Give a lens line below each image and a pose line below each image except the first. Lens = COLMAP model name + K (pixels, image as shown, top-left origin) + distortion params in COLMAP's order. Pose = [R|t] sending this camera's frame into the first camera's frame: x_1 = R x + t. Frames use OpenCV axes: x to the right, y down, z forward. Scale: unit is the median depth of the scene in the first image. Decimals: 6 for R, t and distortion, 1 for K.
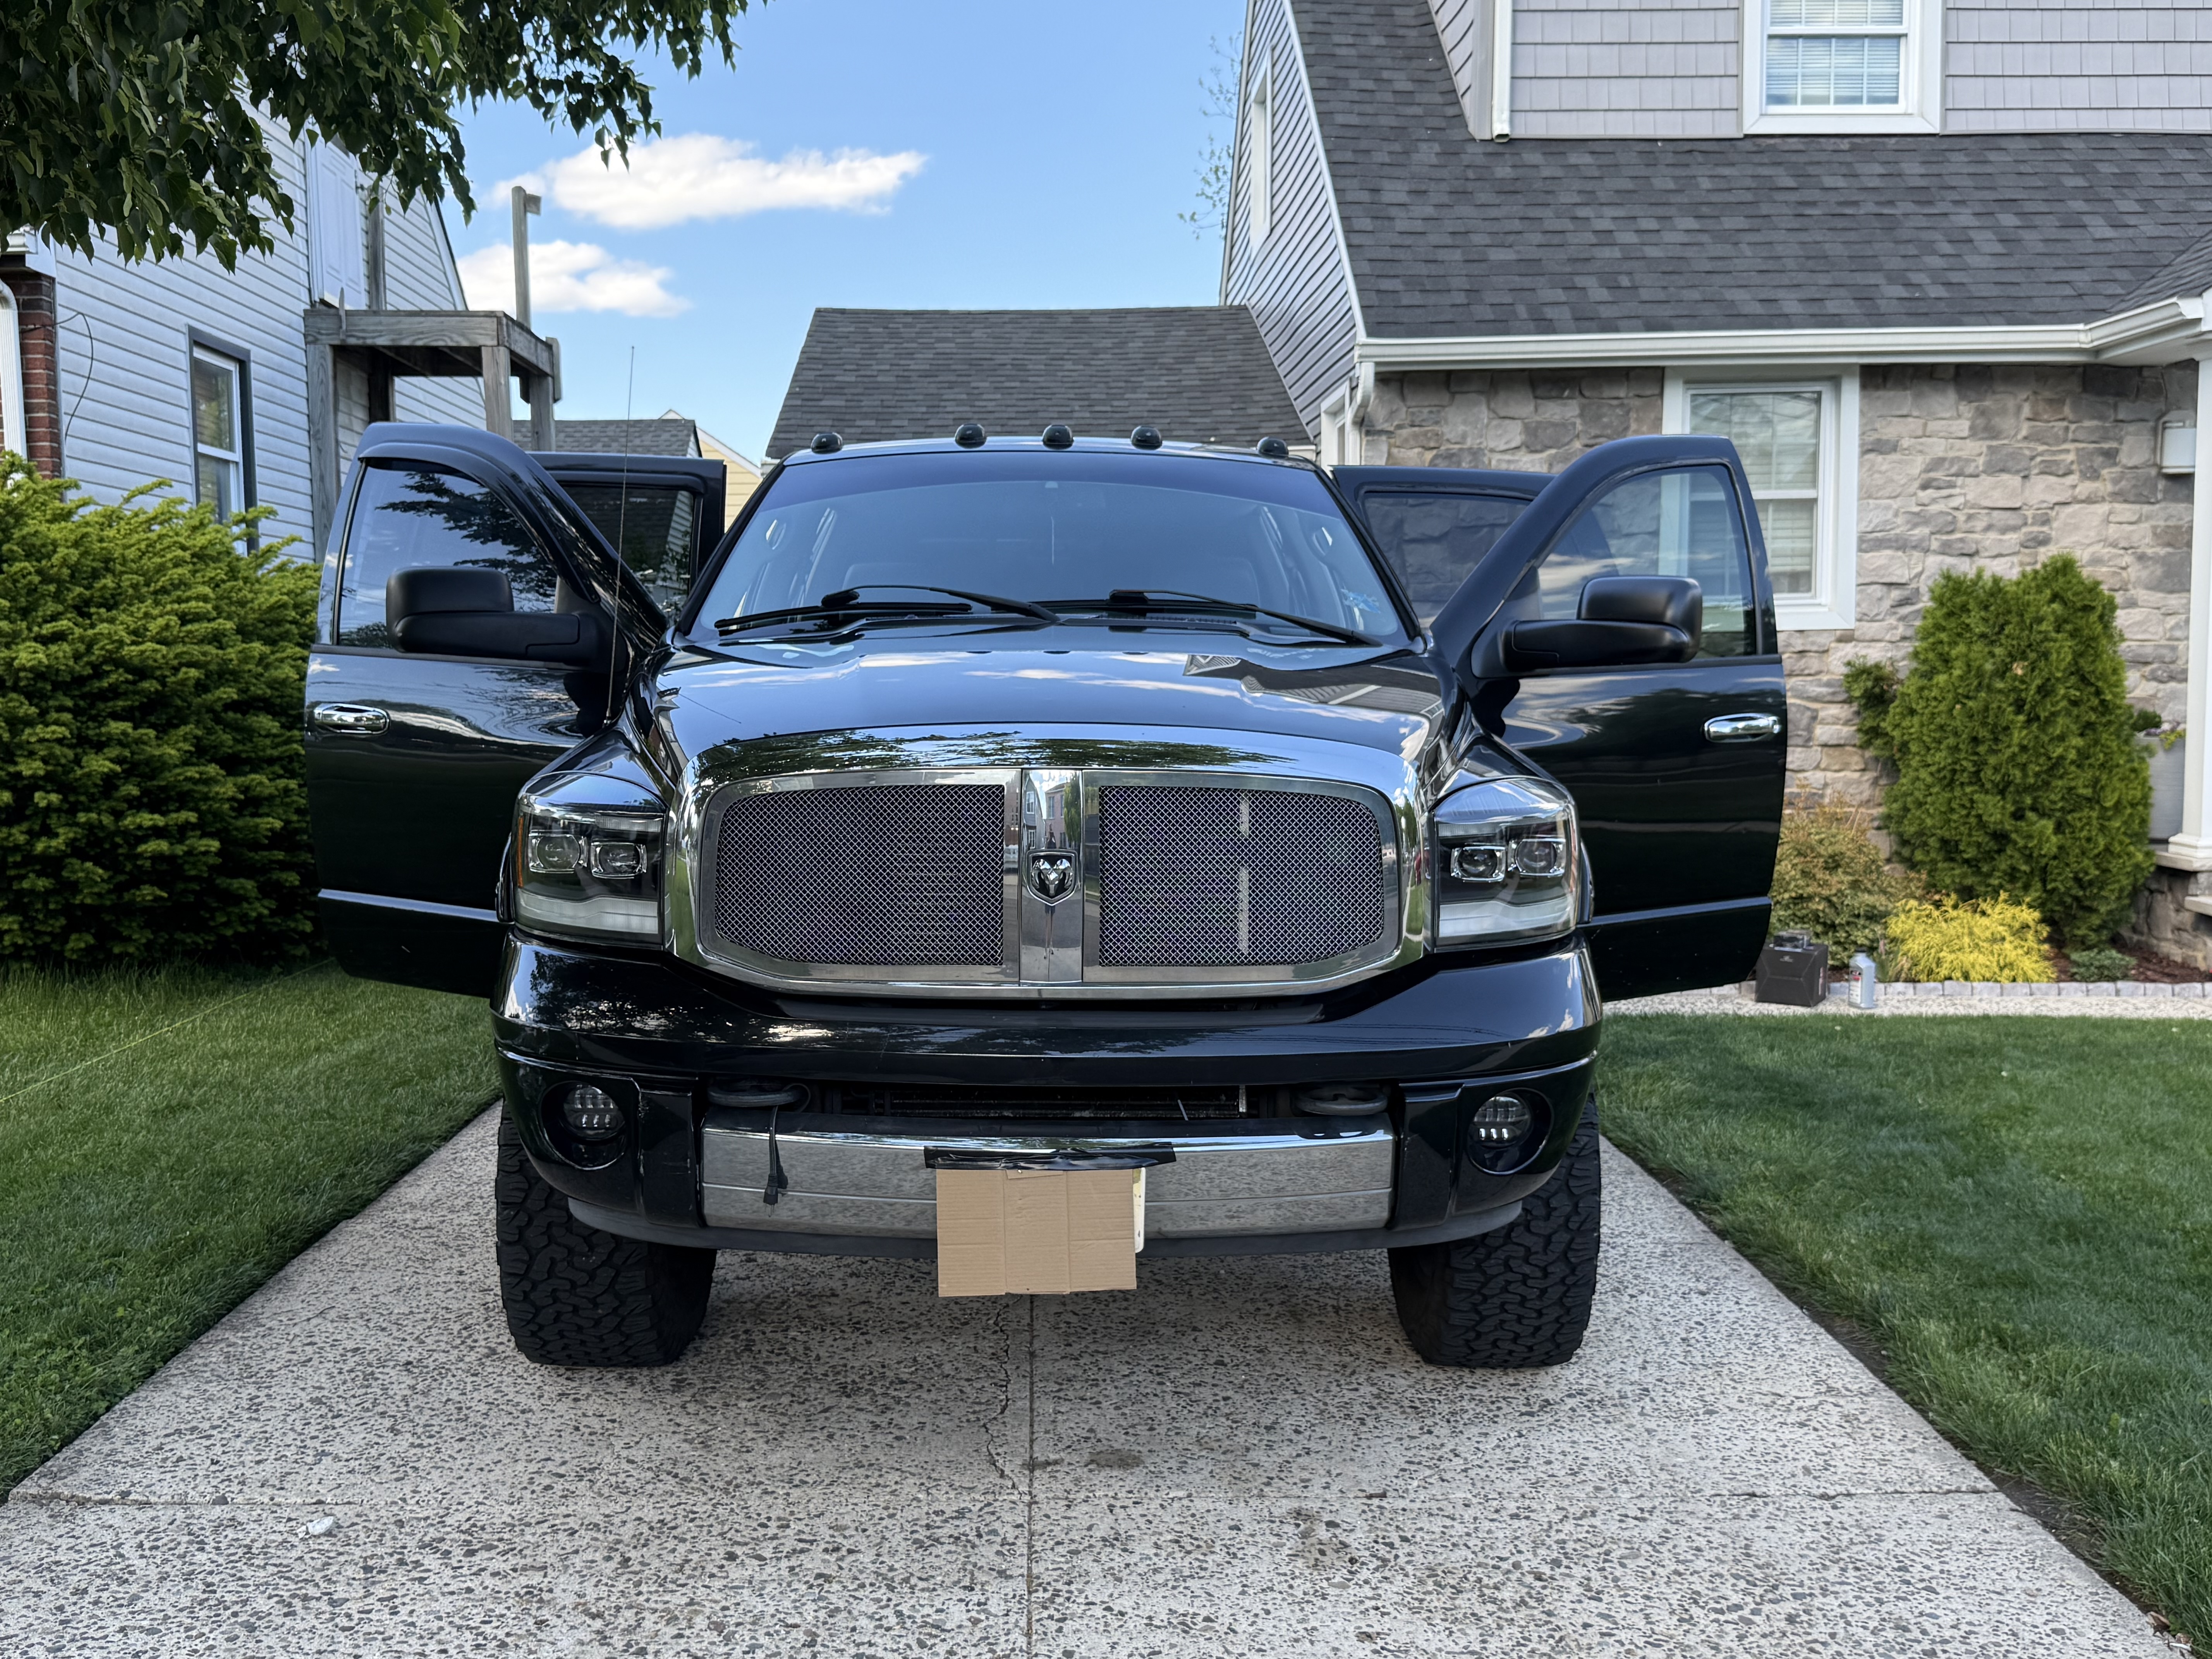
lens RADIAL K [[2082.2, 0, 1106.0], [0, 2082.2, 829.5], [0, 0, 1]] dist [-0.010660, -0.015670]
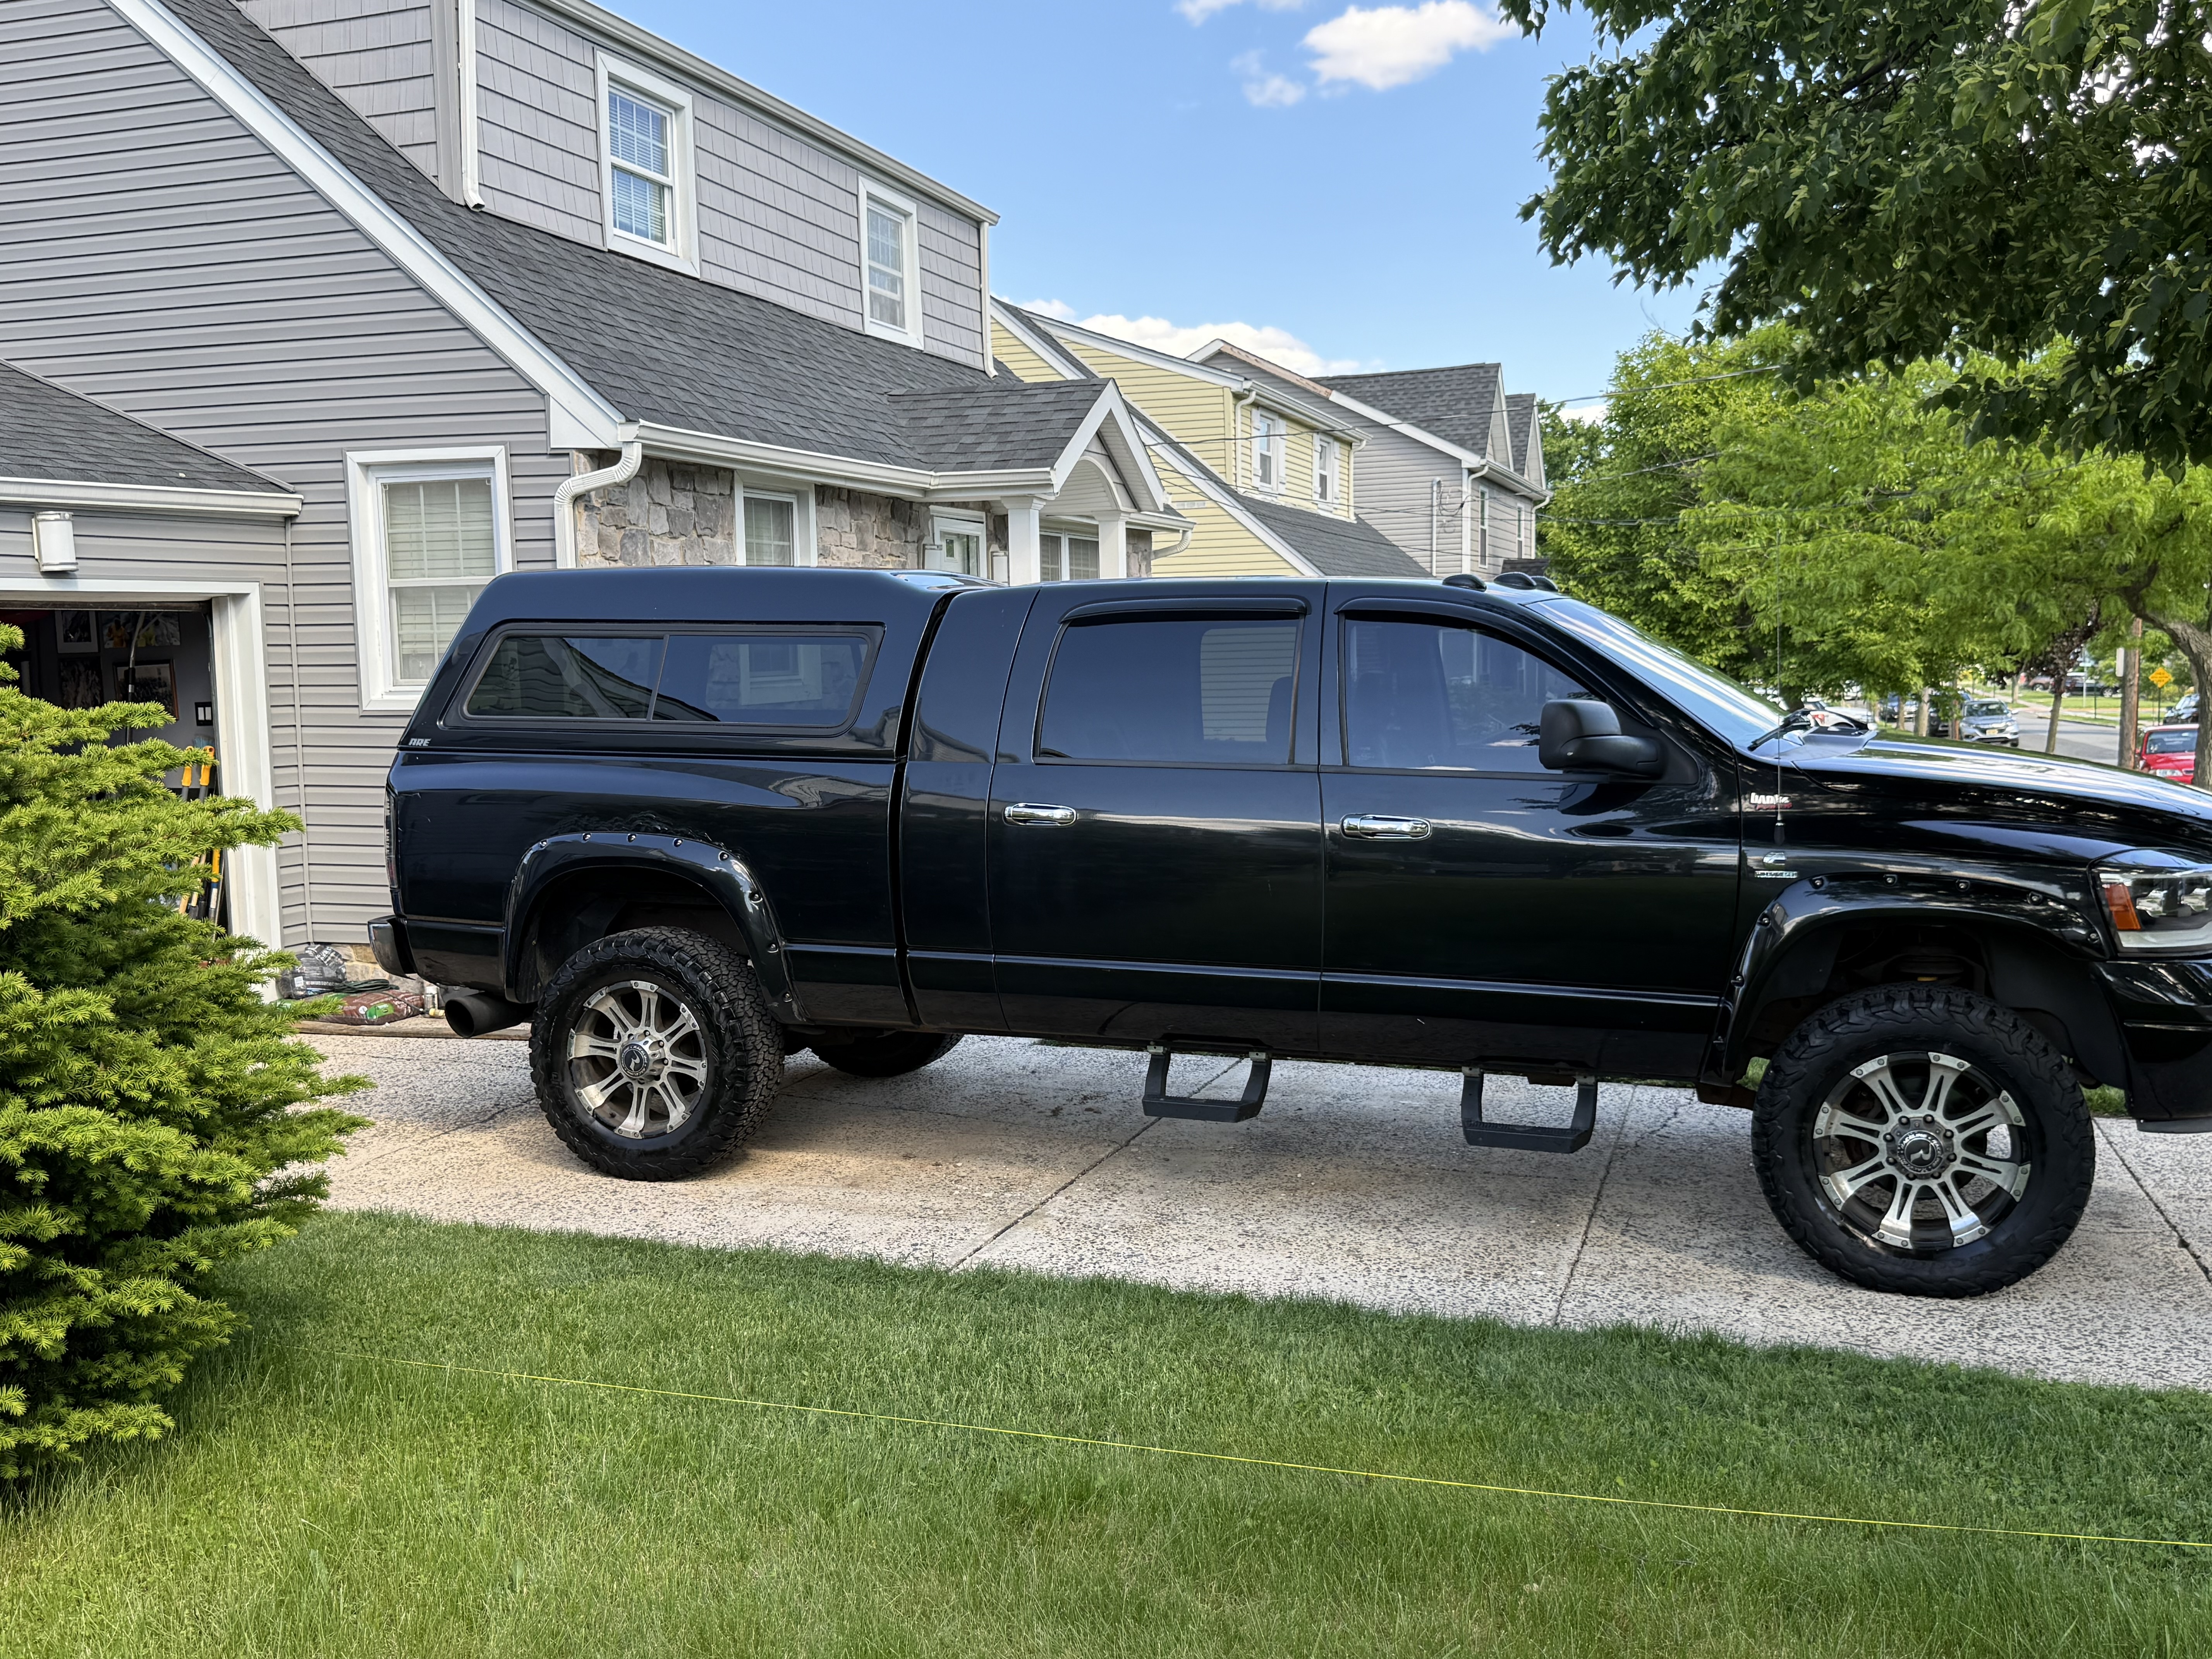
lens RADIAL K [[2082.2, 0, 1106.0], [0, 2082.2, 829.5], [0, 0, 1]] dist [-0.010660, -0.015670]
pose [[0.344076, -0.069065, 0.936398, -0.647584], [0.087626, 0.995301, 0.041212, -0.054858], [-0.934844, 0.067873, 0.348511, 0.400136]]
